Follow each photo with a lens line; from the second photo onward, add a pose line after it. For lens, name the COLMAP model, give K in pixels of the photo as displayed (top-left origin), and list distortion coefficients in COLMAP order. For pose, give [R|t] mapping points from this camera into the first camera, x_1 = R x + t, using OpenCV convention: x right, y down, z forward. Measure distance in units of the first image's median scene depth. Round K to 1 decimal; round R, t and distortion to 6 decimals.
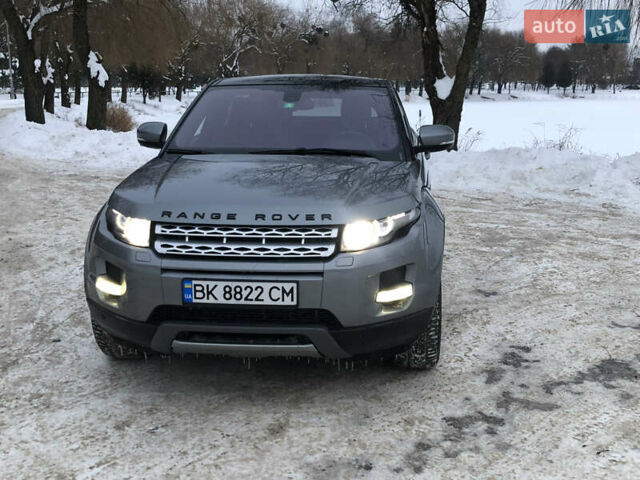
lens RADIAL K [[720.1, 0, 335.4], [0, 720.1, 224.1], [0, 0, 1]] dist [0.110244, -0.259856]
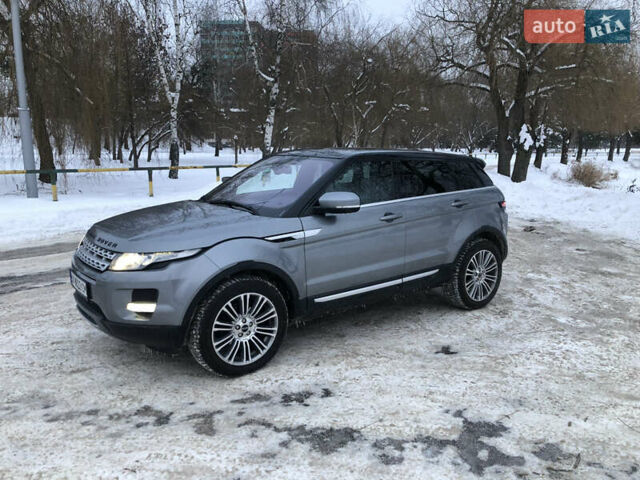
lens RADIAL K [[515.9, 0, 333.4], [0, 515.9, 240.8], [0, 0, 1]] dist [0.029507, -0.001074]
pose [[0.673060, 0.133917, -0.727363, 1.080193], [-0.140690, 0.988695, 0.051845, -0.139720], [0.726083, 0.067438, 0.684292, 0.587838]]
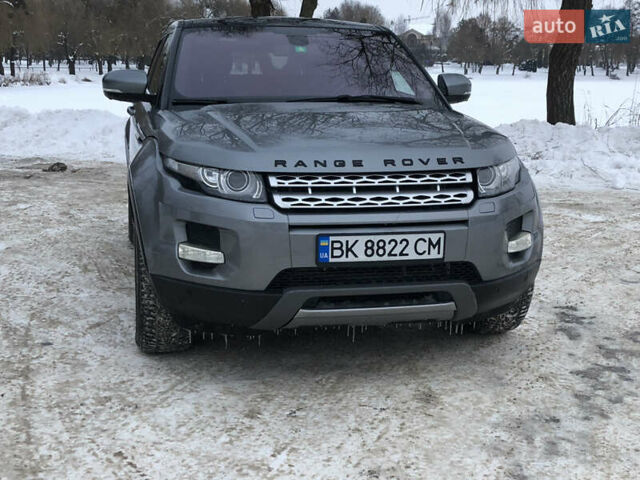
lens RADIAL K [[858.4, 0, 331.8], [0, 858.4, 236.9], [0, 0, 1]] dist [0.179428, -0.557520]
pose [[0.951663, -0.051862, 0.302735, -0.493276], [0.049286, 0.998654, 0.016148, 0.060234], [-0.303165, -0.000447, 0.952938, 0.020353]]
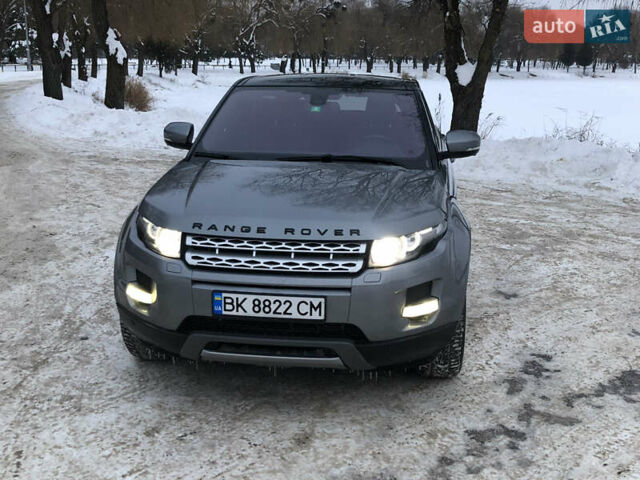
lens RADIAL K [[721.0, 0, 337.0], [0, 721.0, 228.0], [0, 0, 1]] dist [0.107845, -0.252518]
pose [[0.999672, 0.019872, -0.016135, -0.021194], [-0.019244, 0.999085, 0.038198, -0.054009], [0.016879, -0.037875, 0.999140, -0.010428]]
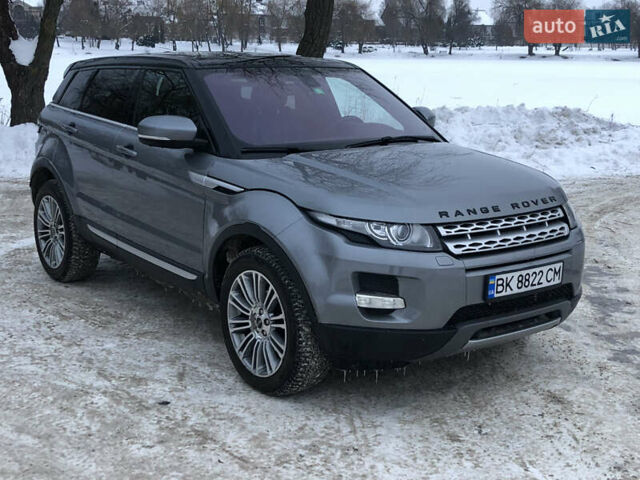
lens RADIAL K [[858.4, 0, 331.8], [0, 858.4, 236.9], [0, 0, 1]] dist [0.179428, -0.557520]
pose [[0.742277, -0.133299, 0.656700, -1.116345], [0.110326, 0.990951, 0.076443, -0.089424], [-0.660948, 0.015709, 0.750267, 0.245109]]
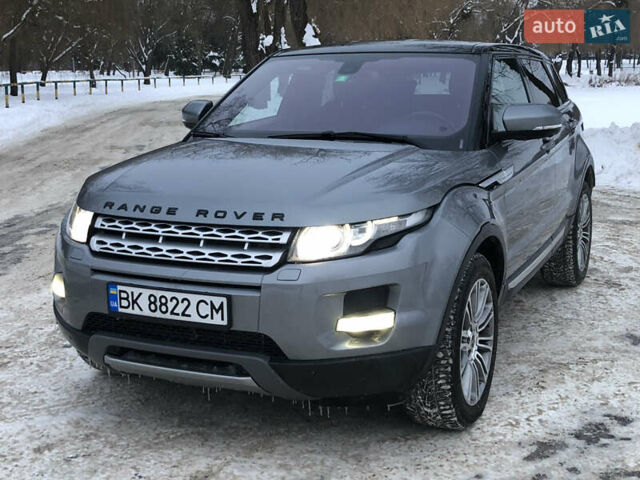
lens RADIAL K [[888.7, 0, 332.6], [0, 888.7, 223.7], [0, 0, 1]] dist [0.113590, -0.308954]
pose [[0.942060, 0.048018, -0.331989, 0.364317], [-0.051584, 0.998667, -0.001930, -0.003532], [0.331454, 0.018944, 0.943281, 0.107575]]
